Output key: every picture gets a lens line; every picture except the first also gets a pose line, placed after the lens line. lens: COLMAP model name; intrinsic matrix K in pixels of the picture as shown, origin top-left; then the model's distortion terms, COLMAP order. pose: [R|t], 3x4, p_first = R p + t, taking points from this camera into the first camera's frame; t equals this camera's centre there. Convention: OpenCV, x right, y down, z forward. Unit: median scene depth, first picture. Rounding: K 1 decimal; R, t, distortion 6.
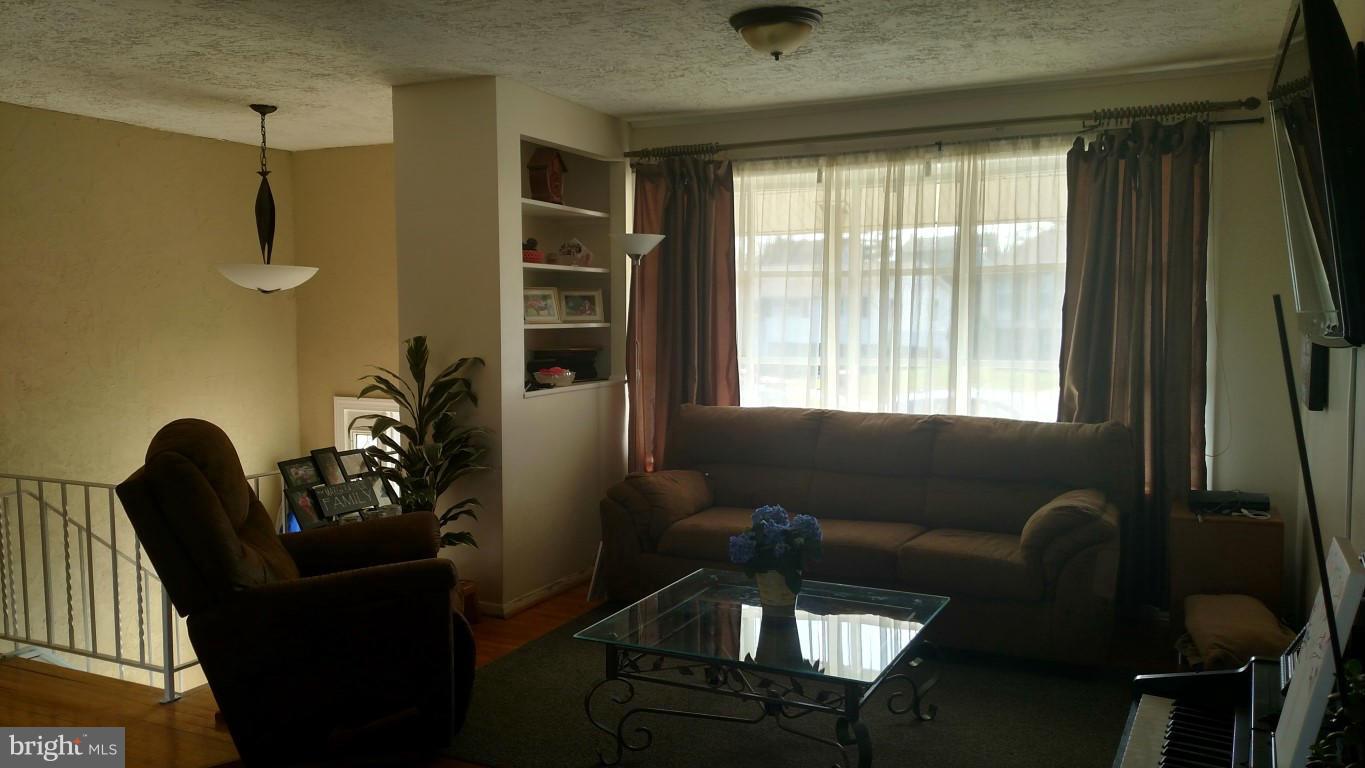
lens RADIAL K [[1082.8, 0, 682.5], [0, 1082.8, 384.0], [0, 0, 1]] dist [0.234775, -0.313699]
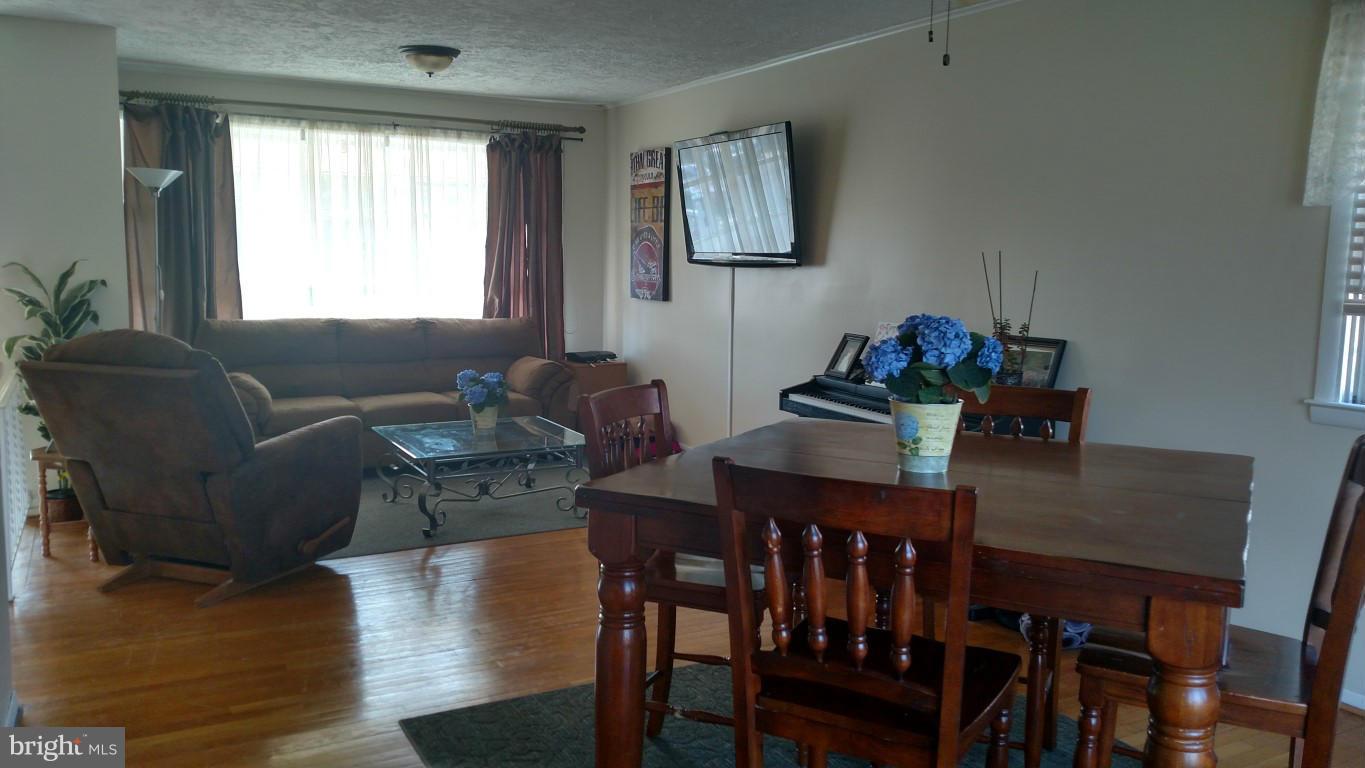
lens RADIAL K [[1082.8, 0, 682.5], [0, 1082.8, 384.0], [0, 0, 1]] dist [0.234775, -0.313699]
pose [[0.605463, -0.090217, 0.790743, -0.705645], [0.042398, 0.995800, 0.081149, 0.012778], [-0.794743, -0.015607, 0.606745, -0.153644]]
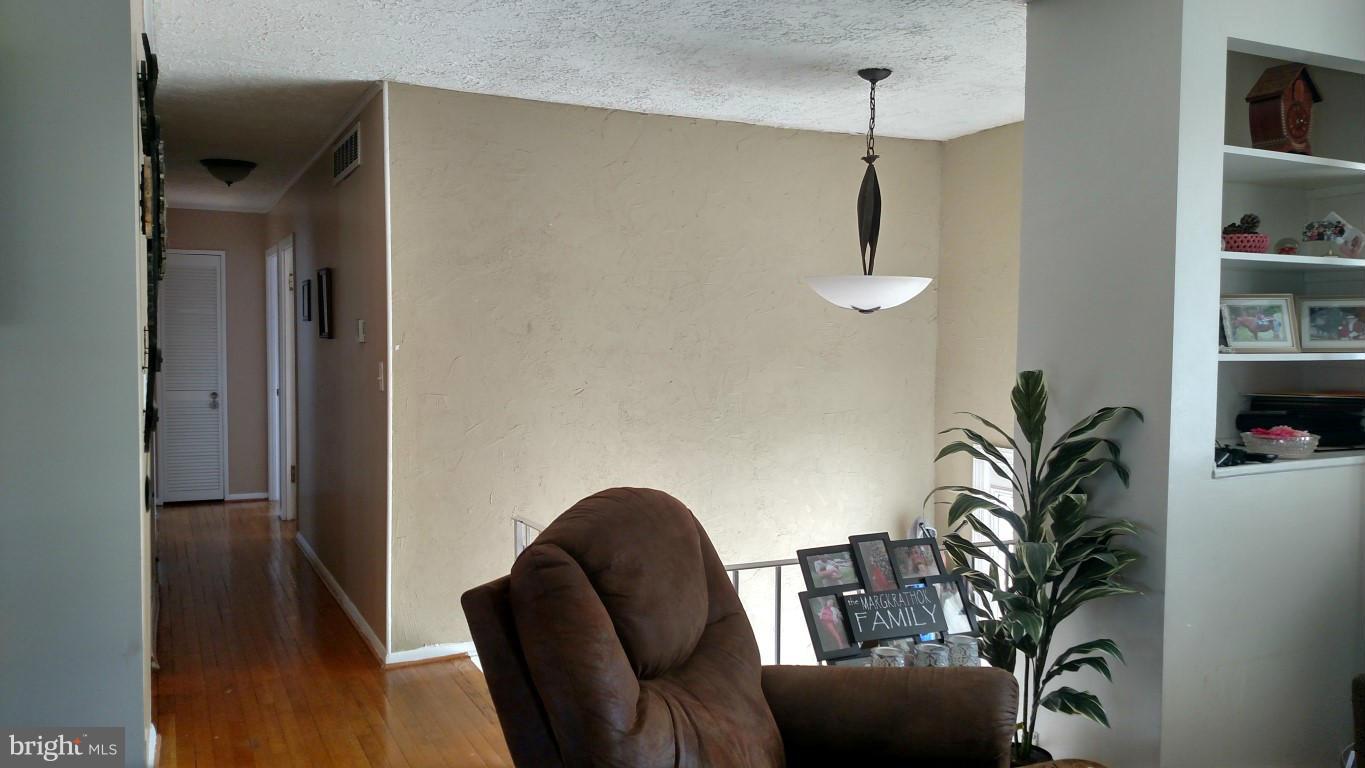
lens RADIAL K [[1092.0, 0, 681.0], [0, 1092.0, 400.7], [0, 0, 1]] dist [0.107674, -0.194488]
pose [[0.789007, 0.033930, -0.613447, -0.005856], [-0.045105, 0.998978, -0.002759, -0.013781], [0.612727, 0.029847, 0.789731, 0.336235]]
